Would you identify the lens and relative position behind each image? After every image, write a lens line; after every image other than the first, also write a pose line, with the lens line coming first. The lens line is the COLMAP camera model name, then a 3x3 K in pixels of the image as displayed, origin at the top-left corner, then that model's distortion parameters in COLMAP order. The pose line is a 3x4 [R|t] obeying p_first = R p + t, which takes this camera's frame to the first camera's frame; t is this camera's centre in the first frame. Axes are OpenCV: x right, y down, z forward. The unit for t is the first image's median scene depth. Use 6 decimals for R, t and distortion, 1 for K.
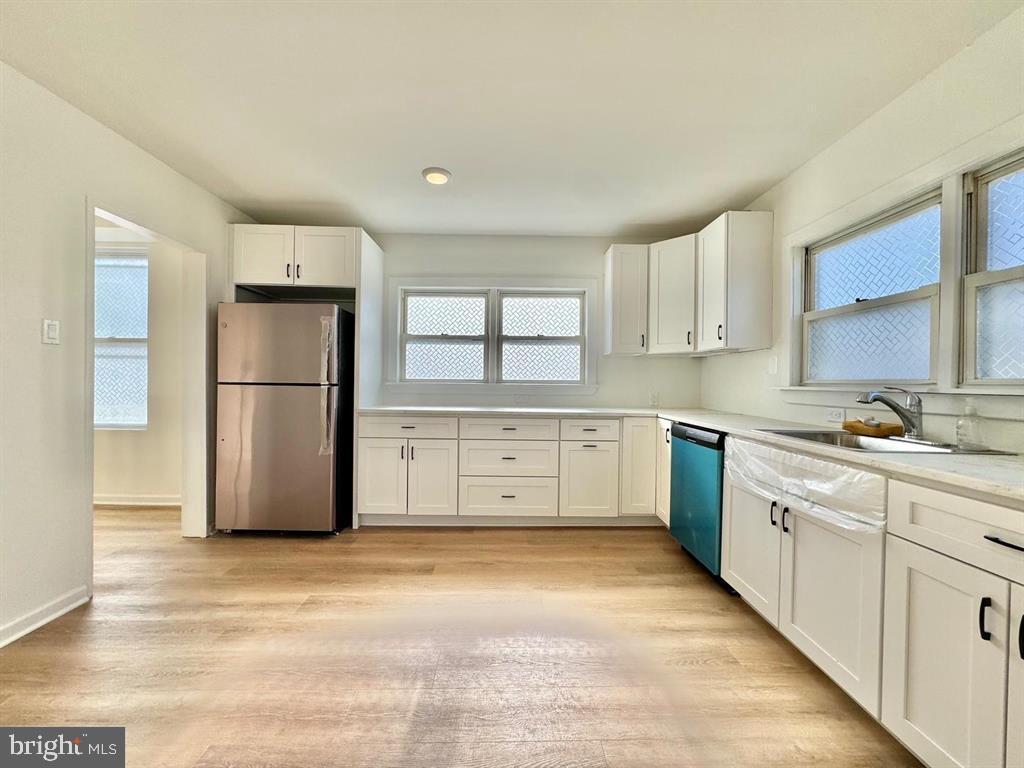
lens RADIAL K [[406.9, 0, 512.0], [0, 406.9, 384.0], [0, 0, 1]] dist [-0.002345, -0.000176]
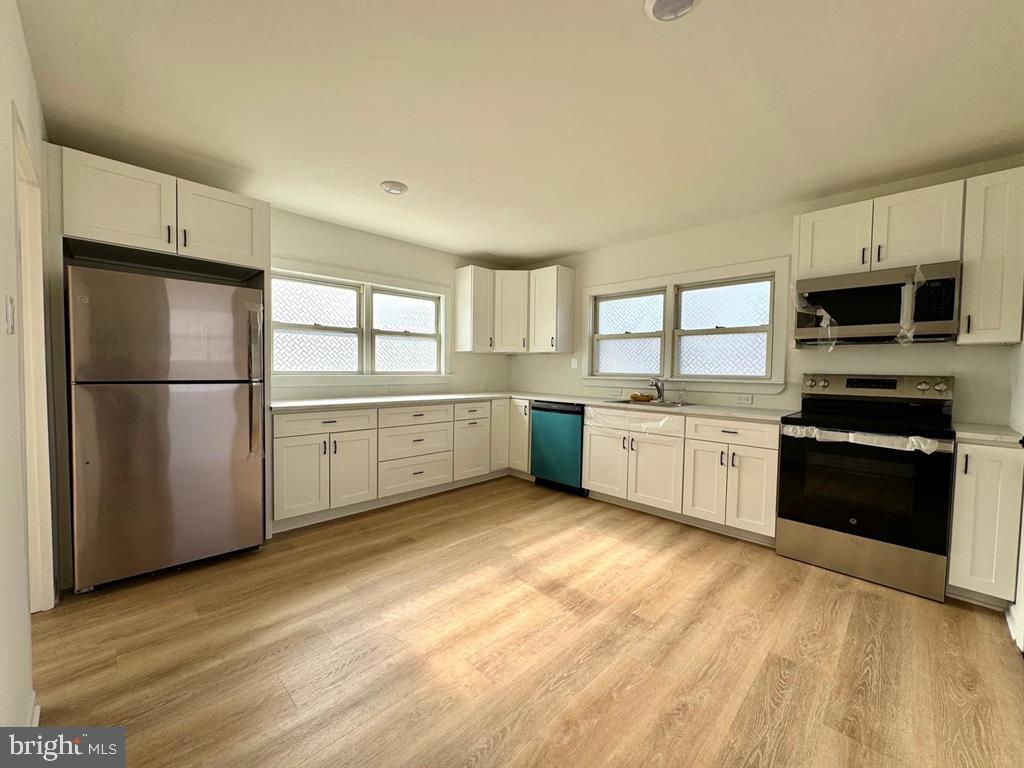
lens RADIAL K [[406.9, 0, 512.0], [0, 406.9, 384.0], [0, 0, 1]] dist [-0.002345, -0.000176]
pose [[0.718231, -0.028559, 0.695219, -0.639137], [-0.001845, 0.999076, 0.042947, -0.029578], [-0.695802, -0.032129, 0.717514, -0.016802]]
